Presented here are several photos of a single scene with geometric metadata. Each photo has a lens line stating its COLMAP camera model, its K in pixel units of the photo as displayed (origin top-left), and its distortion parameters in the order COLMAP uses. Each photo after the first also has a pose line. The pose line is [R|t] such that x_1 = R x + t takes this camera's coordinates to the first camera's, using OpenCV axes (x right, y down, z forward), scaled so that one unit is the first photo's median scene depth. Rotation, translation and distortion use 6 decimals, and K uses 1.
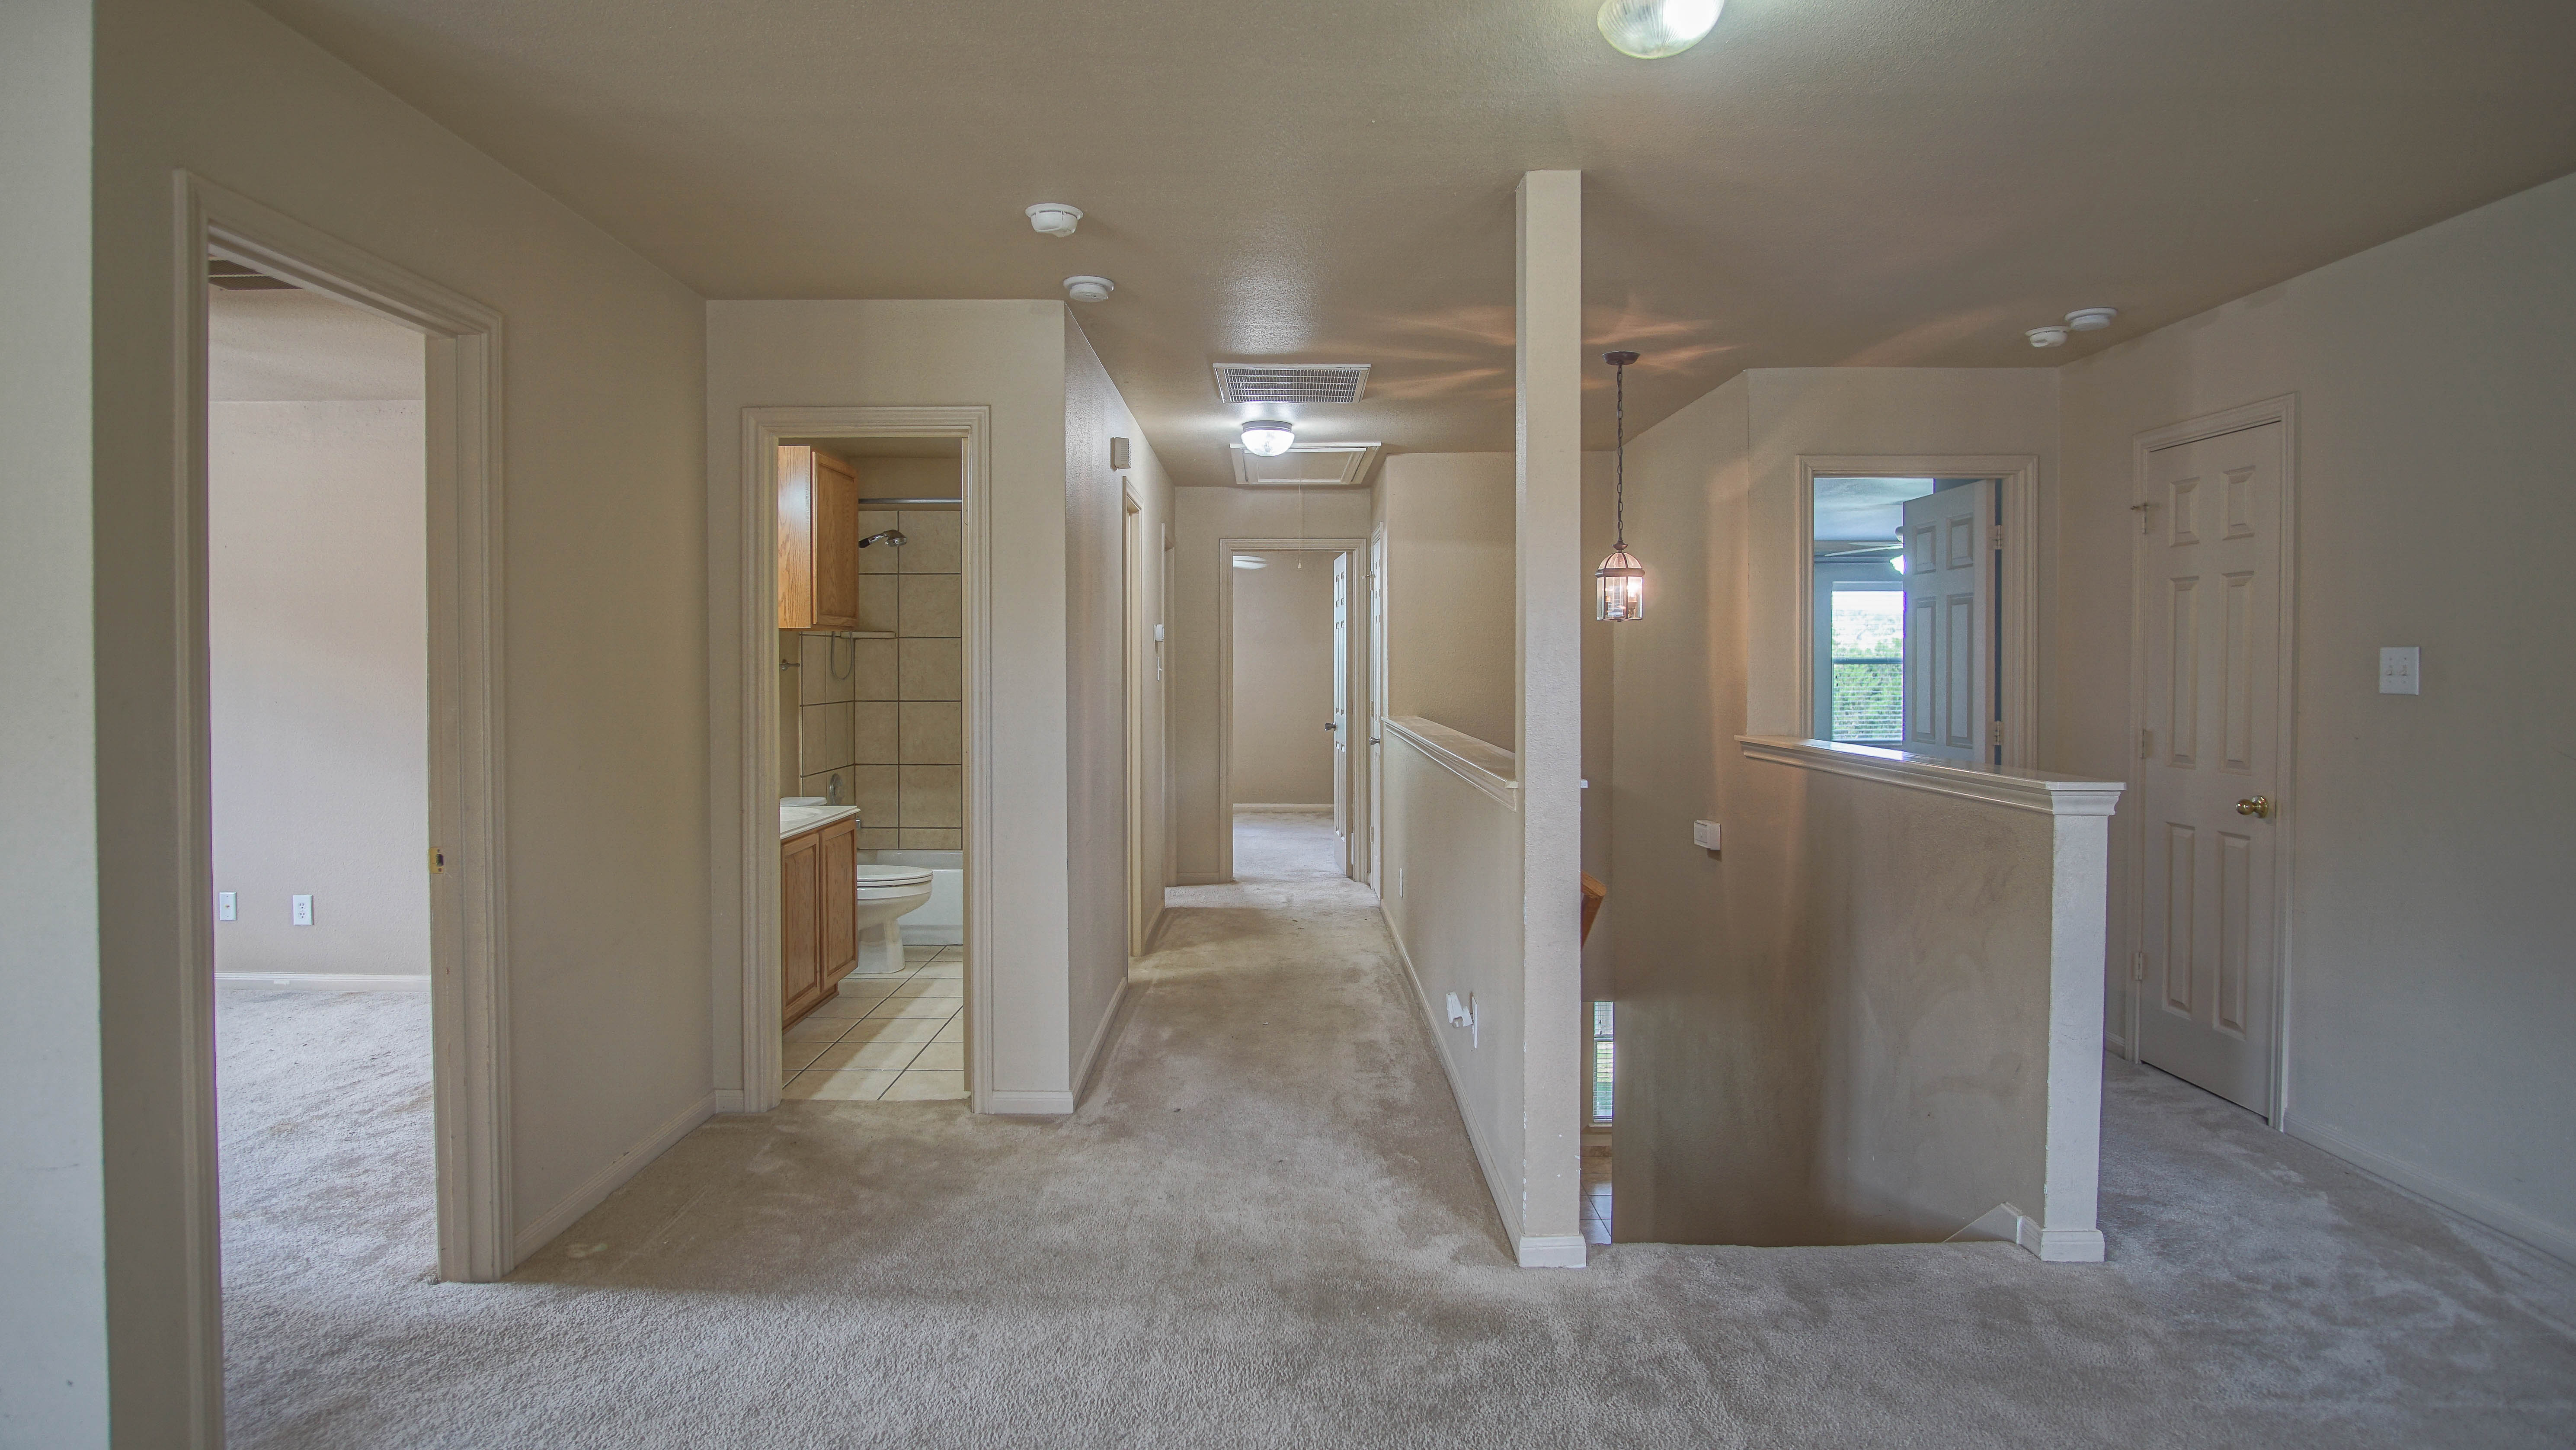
lens RADIAL K [[1376.2, 0, 1288.0], [0, 1376.2, 725.0], [0, 0, 1]] dist [-0.004383, -0.000722]
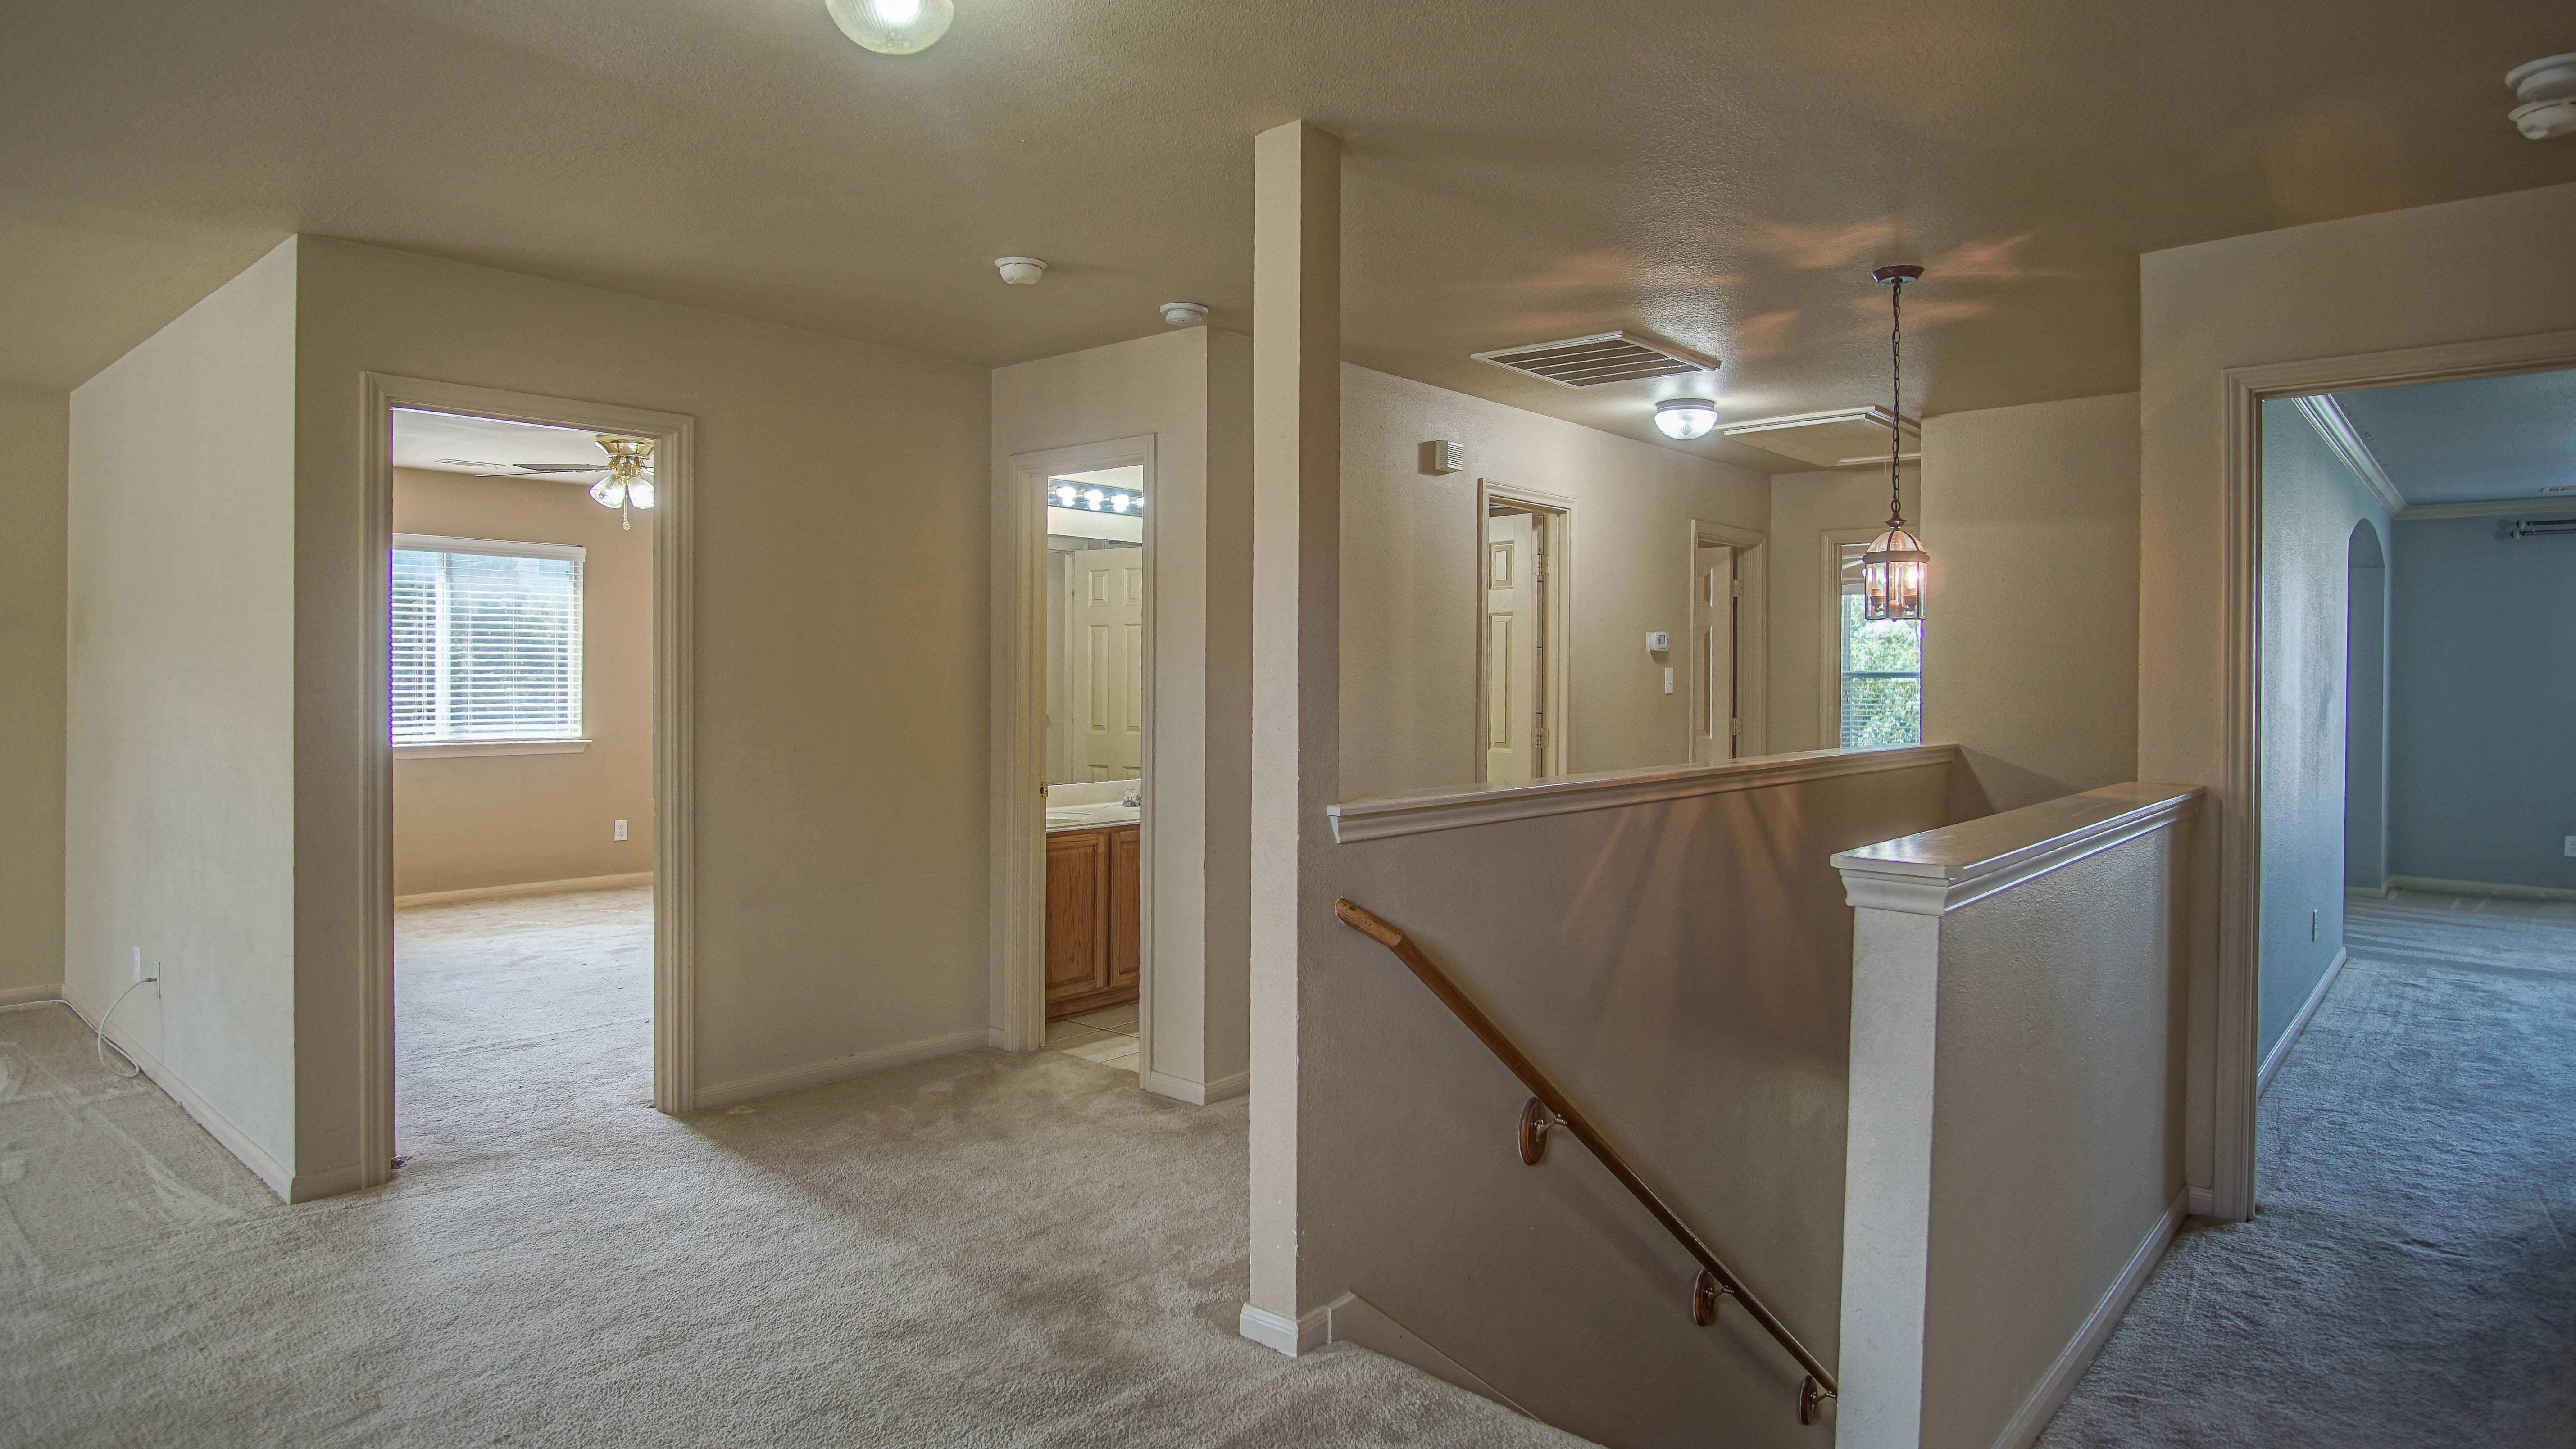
lens RADIAL K [[1446.5, 0, 1288.0], [0, 1446.5, 724.5], [0, 0, 1]] dist [-0.004976, -0.000332]
pose [[0.751697, 0.029799, -0.658835, 0.687425], [-0.036093, 0.999340, 0.004019, -0.013227], [0.658521, 0.020758, 0.752276, 0.247527]]
